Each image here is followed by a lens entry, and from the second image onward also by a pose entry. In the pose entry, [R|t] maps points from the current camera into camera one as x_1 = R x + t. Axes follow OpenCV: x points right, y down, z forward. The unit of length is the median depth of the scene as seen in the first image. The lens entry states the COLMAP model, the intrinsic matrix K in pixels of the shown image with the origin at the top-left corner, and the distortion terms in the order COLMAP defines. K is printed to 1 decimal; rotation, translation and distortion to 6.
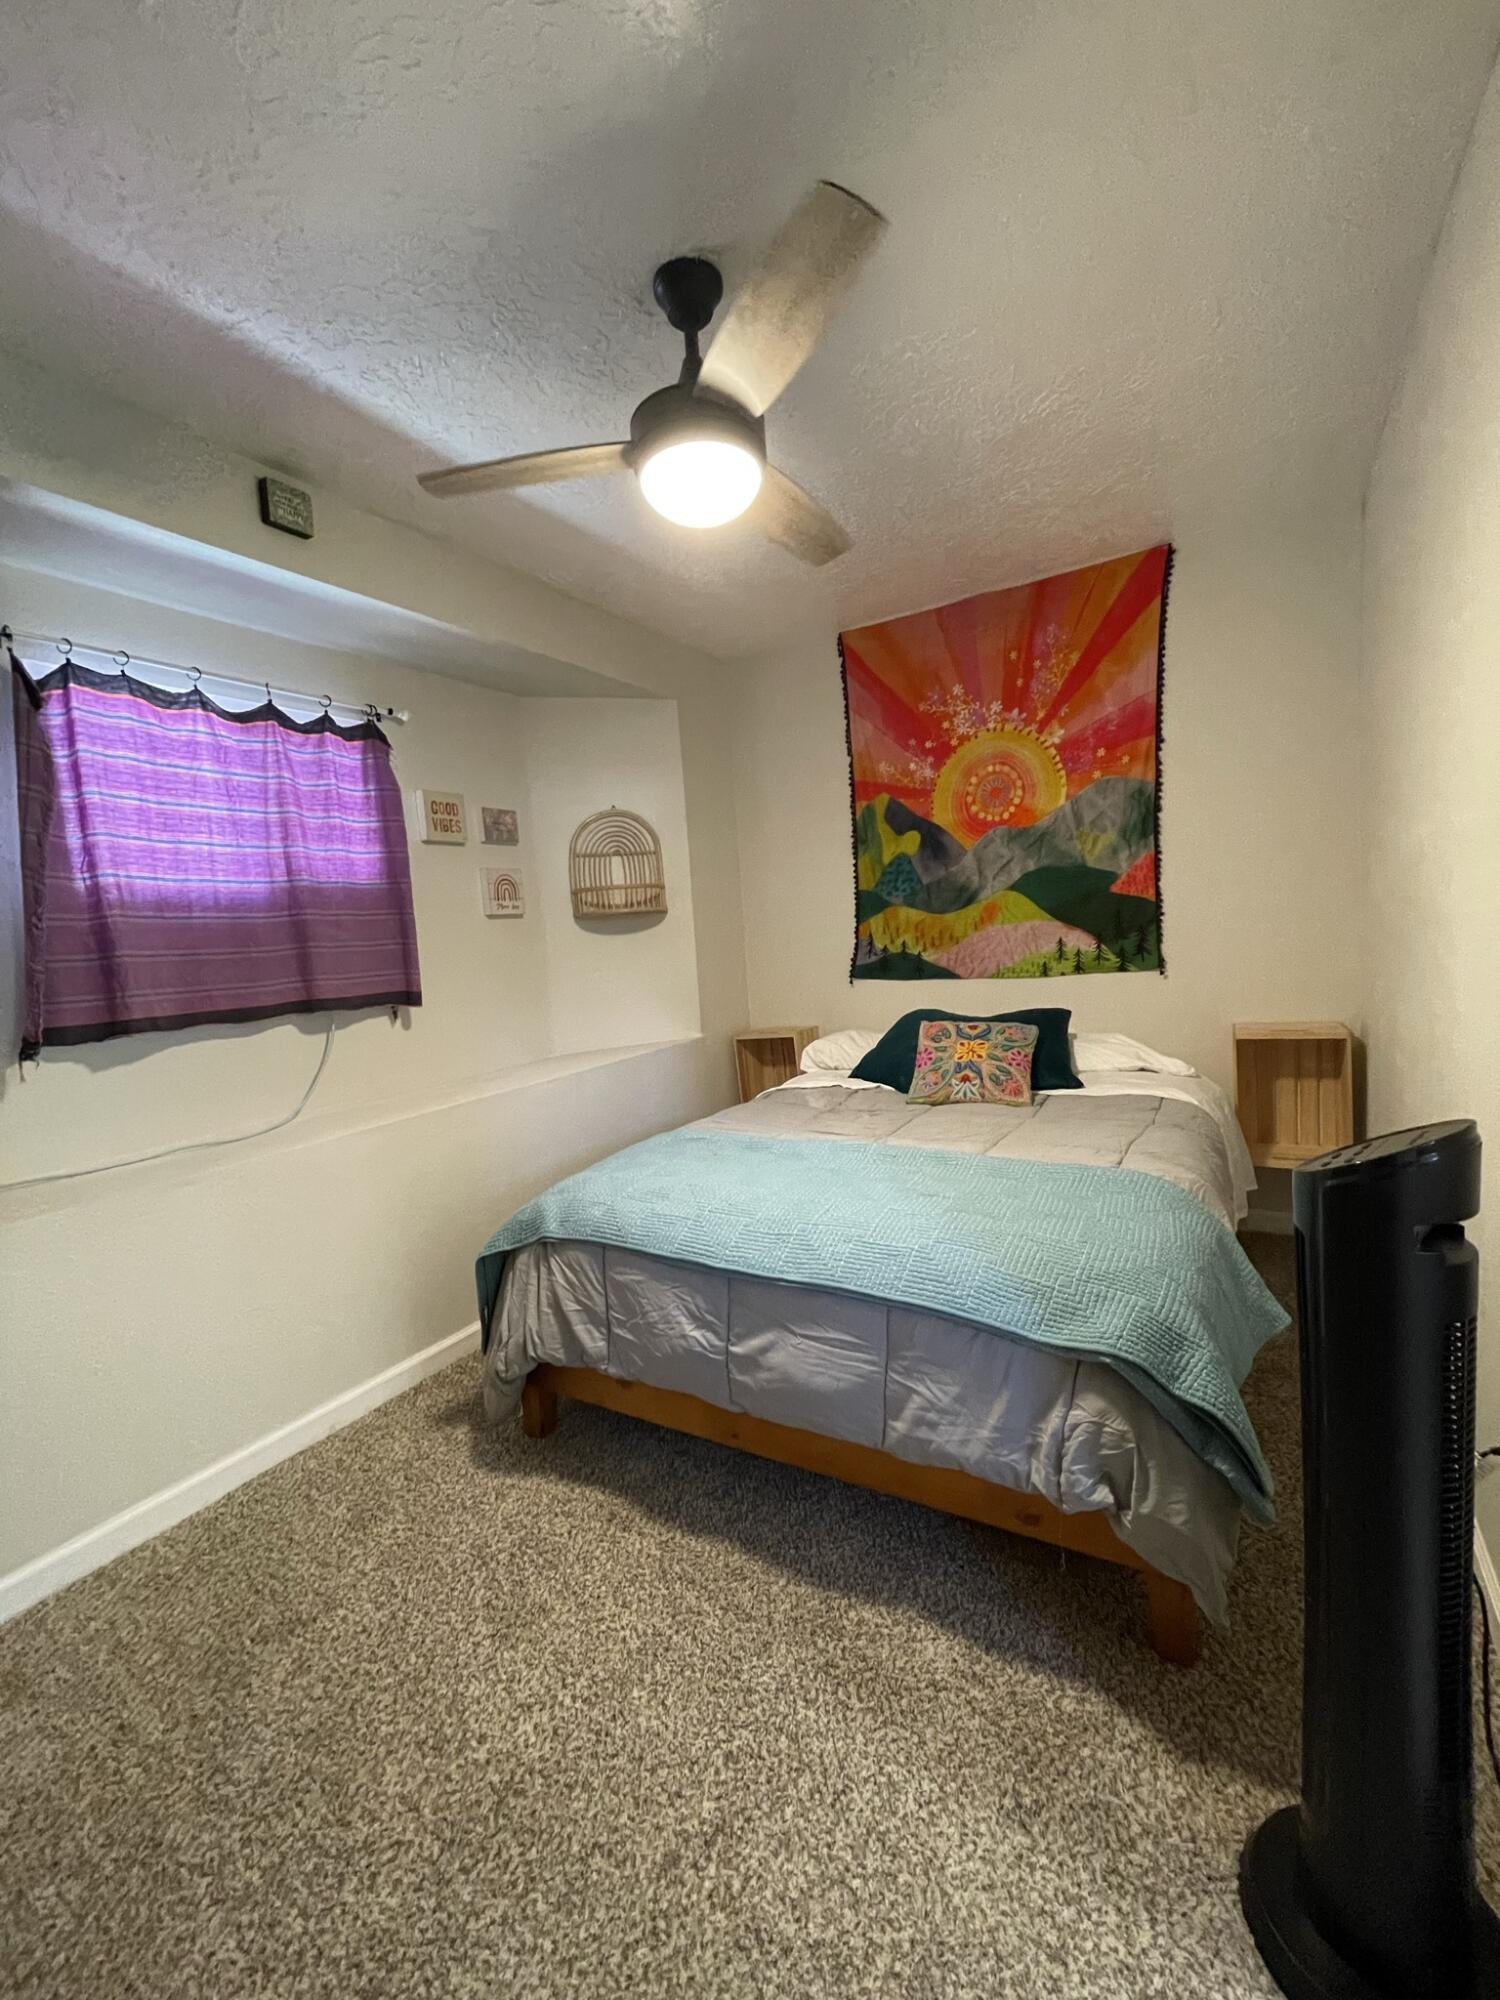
lens RADIAL K [[811.1, 0, 739.2], [0, 811.1, 997.3], [0, 0, 1]] dist [-0.001385, 0.001050]
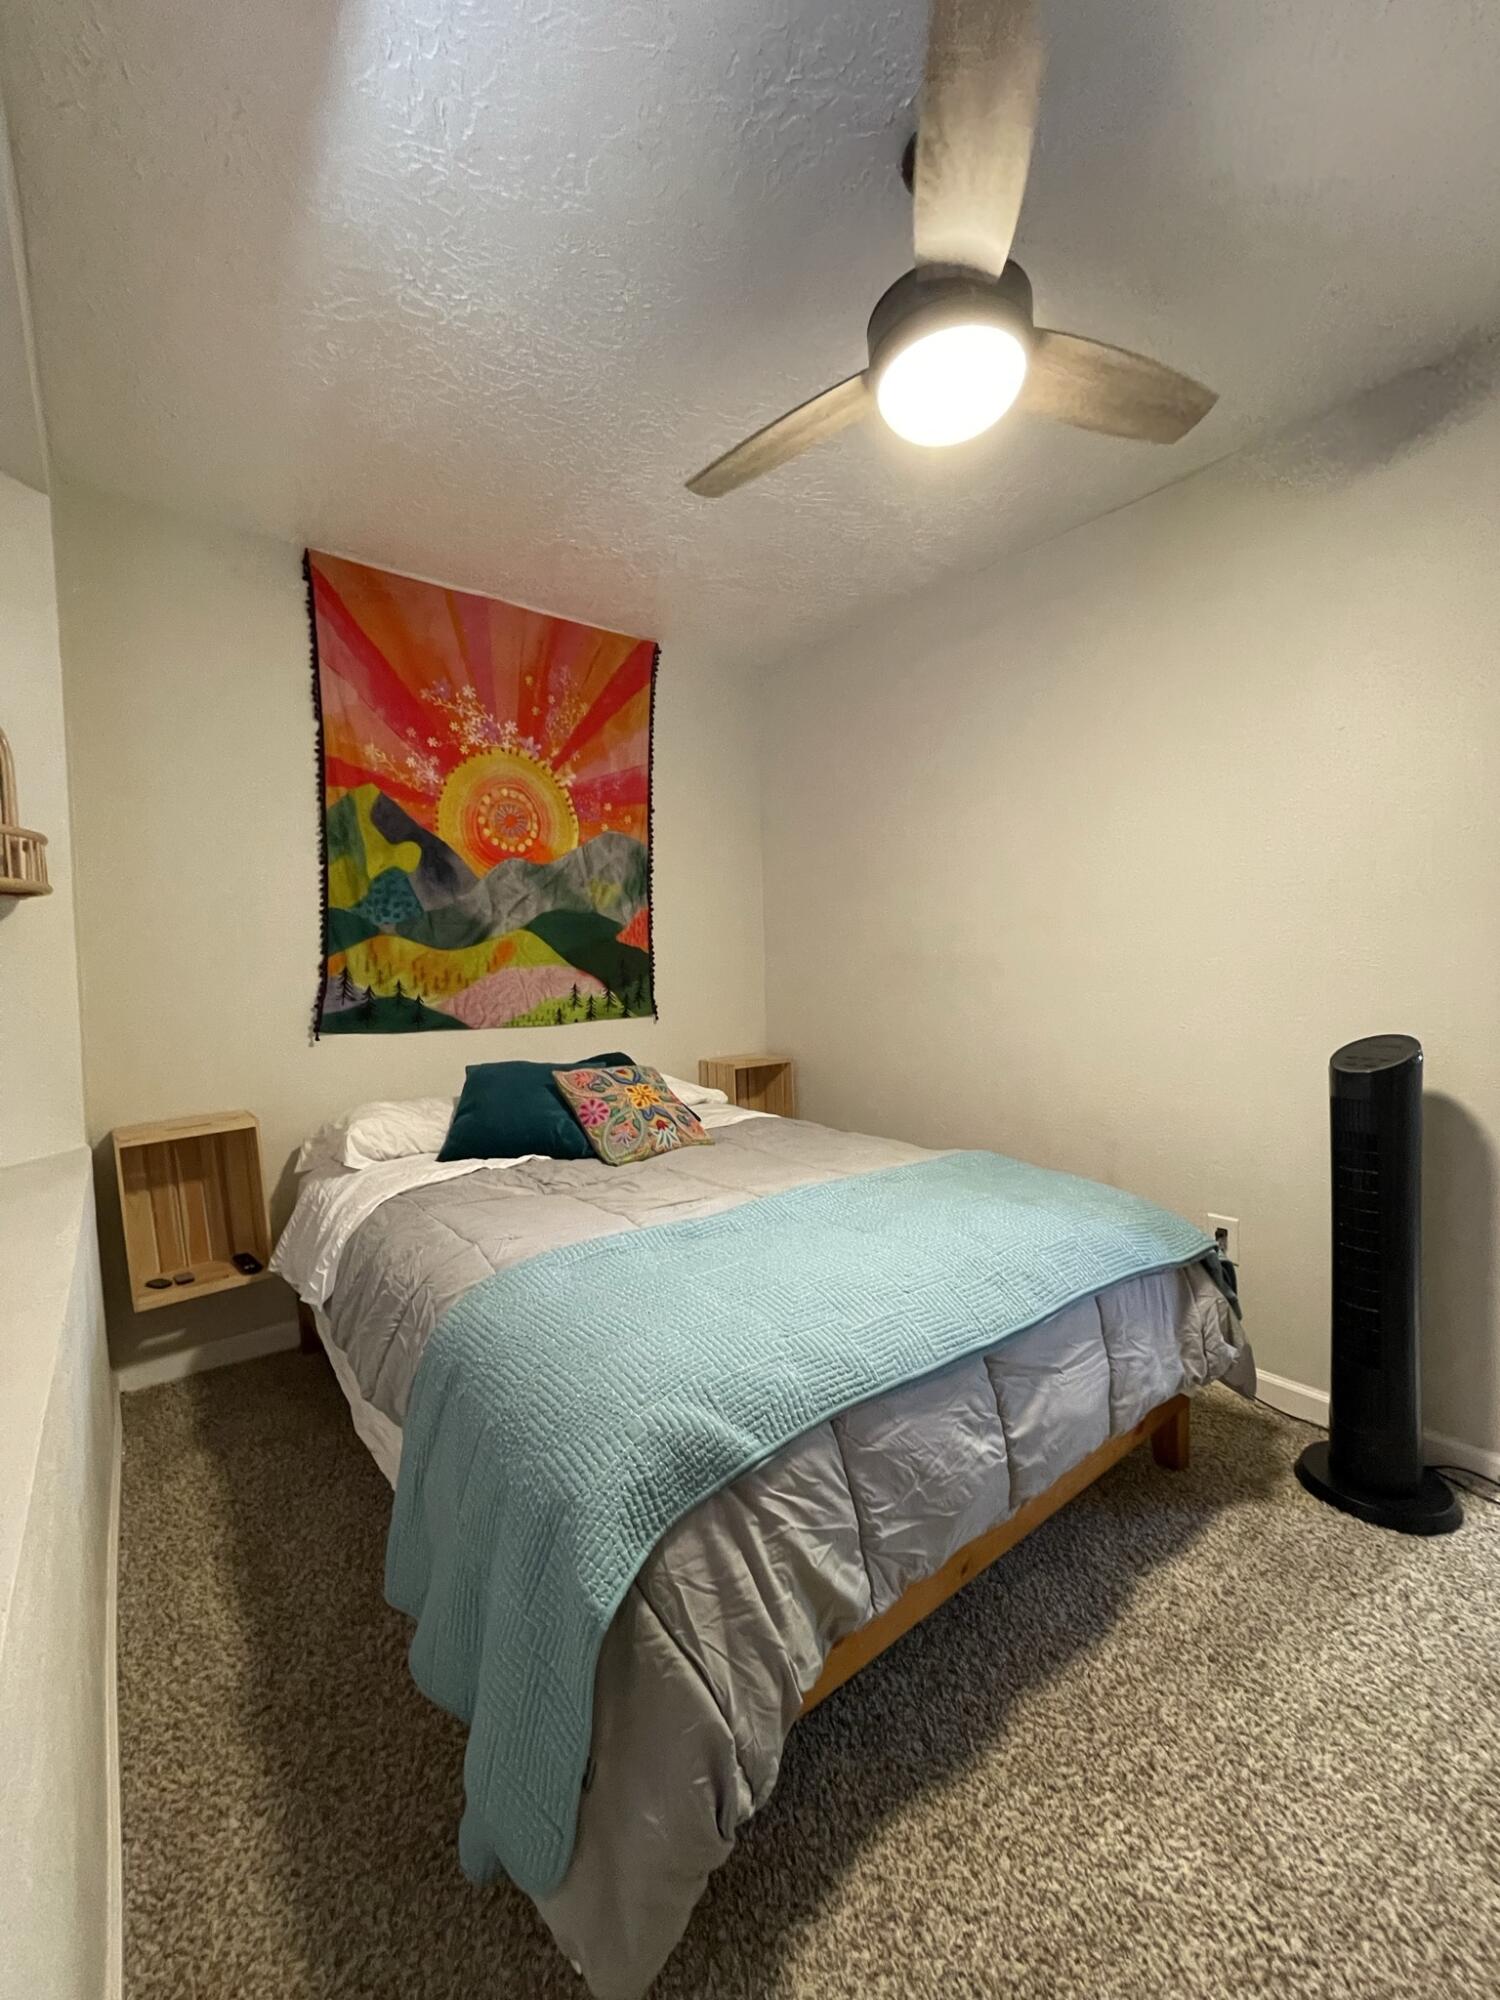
lens RADIAL K [[811.1, 0, 740.3], [0, 811.1, 1004.2], [0, 0, 1]] dist [-0.001385, 0.001050]
pose [[0.350255, 0.026670, 0.936275, -0.433976], [0.069589, 0.996091, -0.054406, 0.017193], [-0.934066, 0.084210, 0.347030, 0.471925]]
